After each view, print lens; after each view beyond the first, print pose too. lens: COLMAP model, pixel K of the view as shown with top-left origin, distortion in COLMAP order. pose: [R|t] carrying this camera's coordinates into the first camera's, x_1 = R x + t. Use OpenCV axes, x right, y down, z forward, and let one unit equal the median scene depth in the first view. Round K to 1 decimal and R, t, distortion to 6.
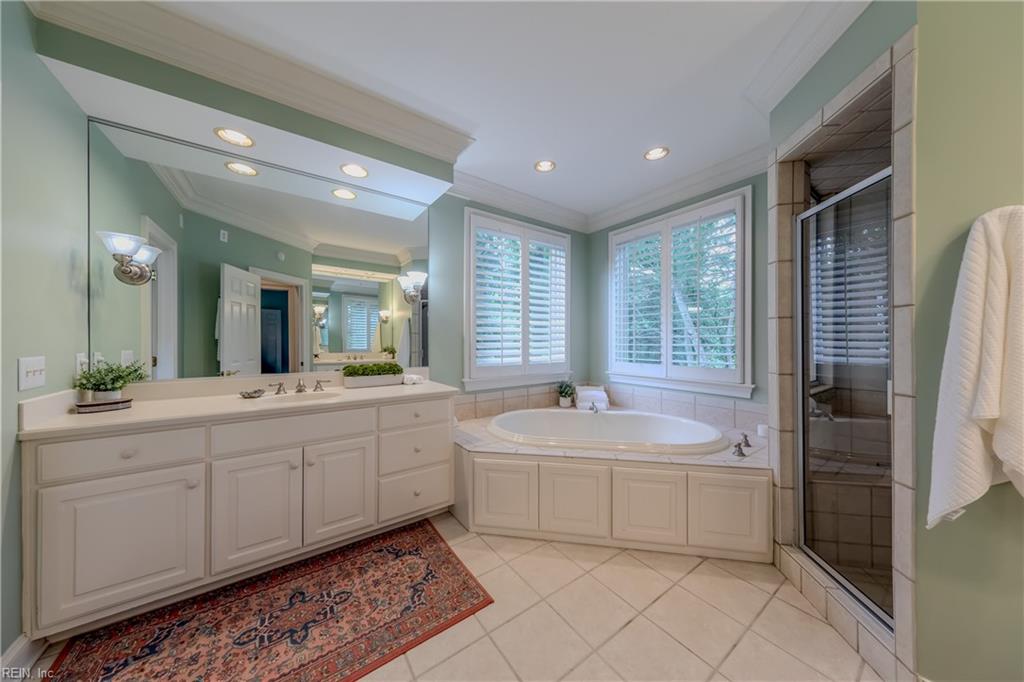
lens RADIAL K [[323.8, 0, 515.1], [0, 323.8, 340.4], [0, 0, 1]] dist [0.002795, -0.000558]
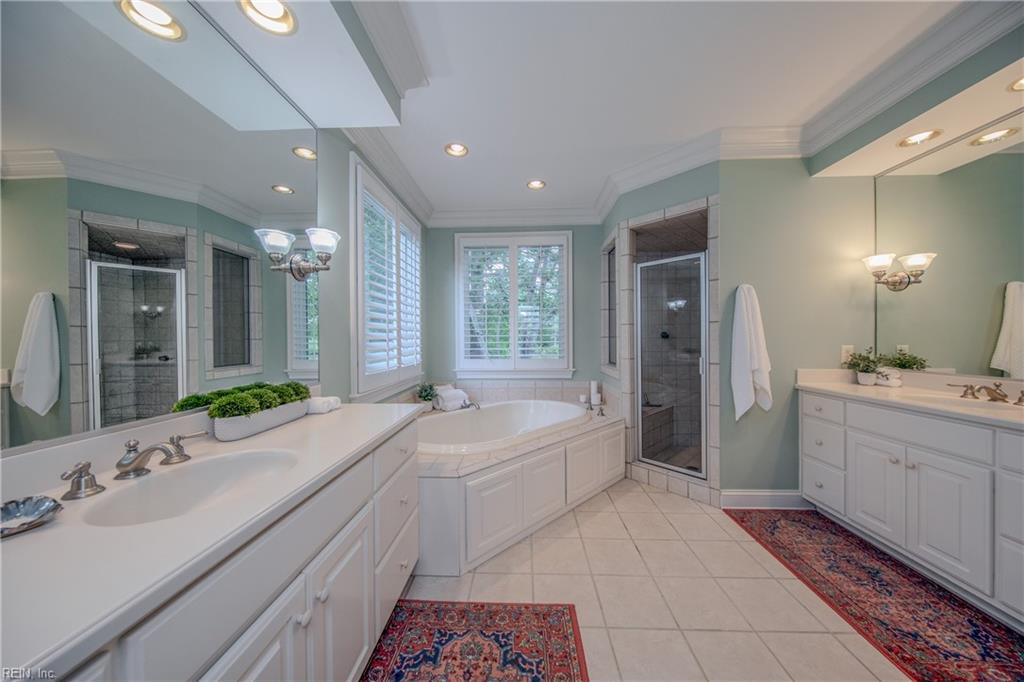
lens RADIAL K [[323.8, 0, 511.6], [0, 323.8, 339.8], [0, 0, 1]] dist [0.002795, -0.000558]
pose [[0.612522, -0.010537, 0.790384, -0.741736], [0.005742, 0.999944, 0.008881, -0.008693], [-0.790433, -0.000901, 0.612548, 0.425031]]
